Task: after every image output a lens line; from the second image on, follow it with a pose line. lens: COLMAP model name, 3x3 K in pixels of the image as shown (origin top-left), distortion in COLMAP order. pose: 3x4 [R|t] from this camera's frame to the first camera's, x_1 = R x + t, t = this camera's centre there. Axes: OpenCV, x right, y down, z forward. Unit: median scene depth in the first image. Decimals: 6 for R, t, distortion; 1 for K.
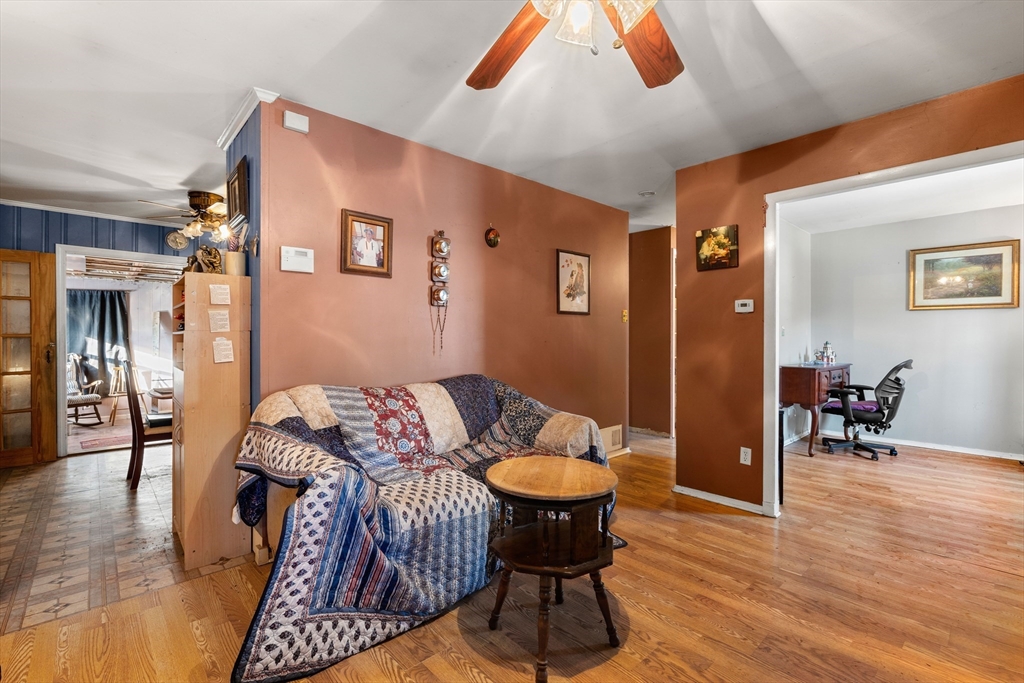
lens RADIAL K [[464.2, 0, 512.0], [0, 464.2, 341.5], [0, 0, 1]] dist [-0.002331, -0.000194]
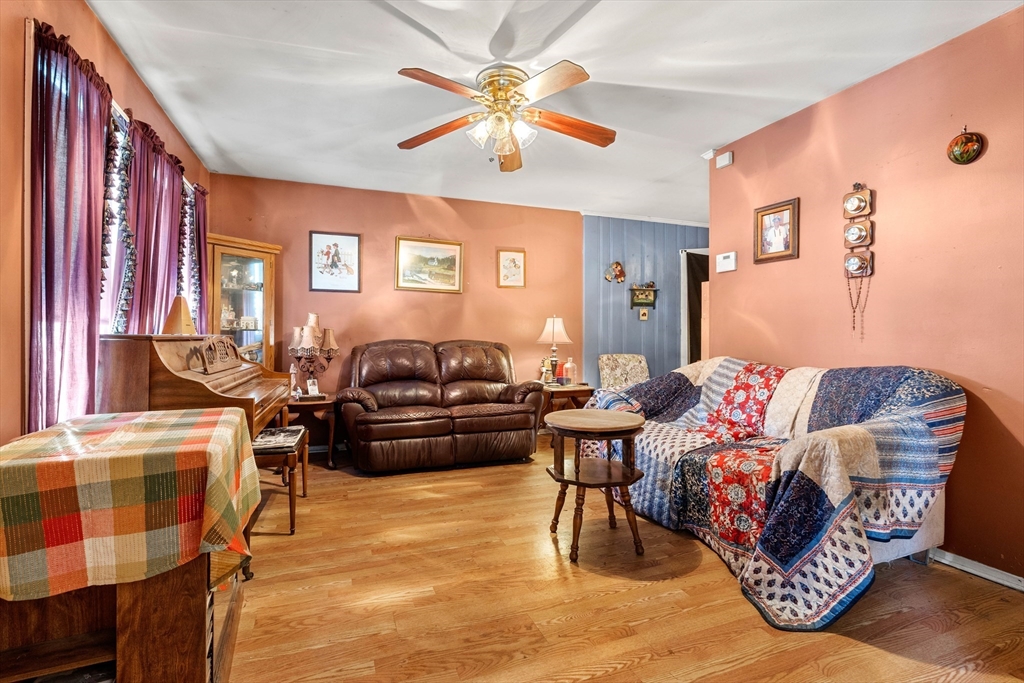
lens RADIAL K [[479.4, 0, 512.0], [0, 479.4, 341.5], [0, 0, 1]] dist [-0.001406, 0.000321]
pose [[-0.365746, 0.011847, -0.930639, 0.985124], [-0.007520, 0.999849, 0.015684, 0.032179], [0.930684, 0.012735, -0.365602, 0.875780]]
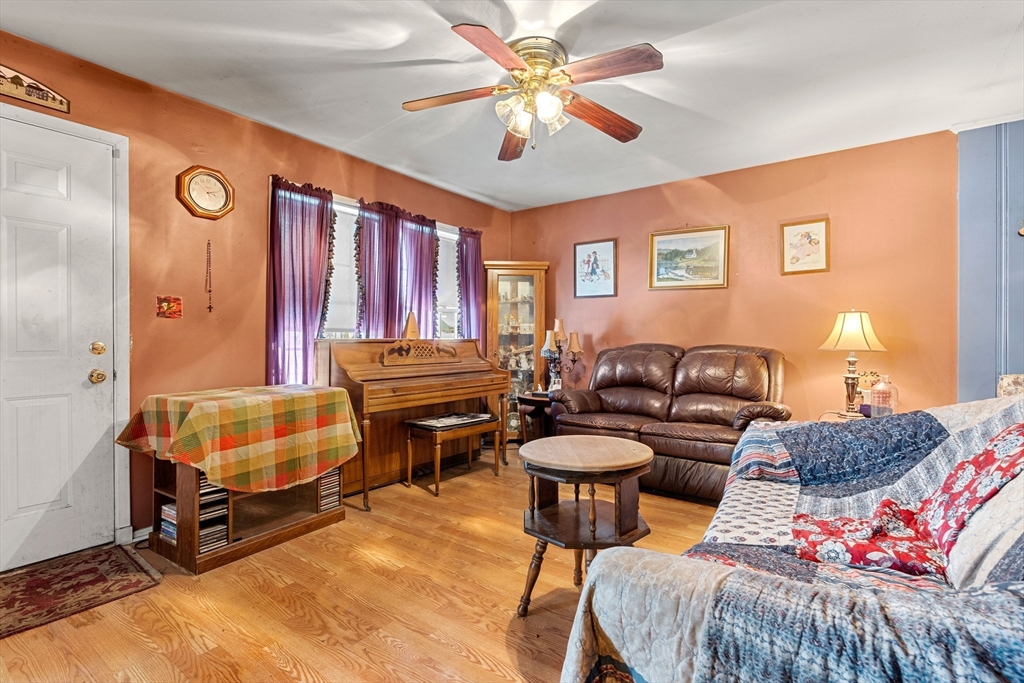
lens RADIAL K [[479.3, 0, 512.0], [0, 479.3, 341.5], [0, 0, 1]] dist [-0.002130, -0.000086]
pose [[-0.980422, -0.001729, -0.196901, 0.303353], [-0.004118, 0.999923, 0.011728, 0.031207], [0.196865, 0.012309, -0.980353, 1.344379]]
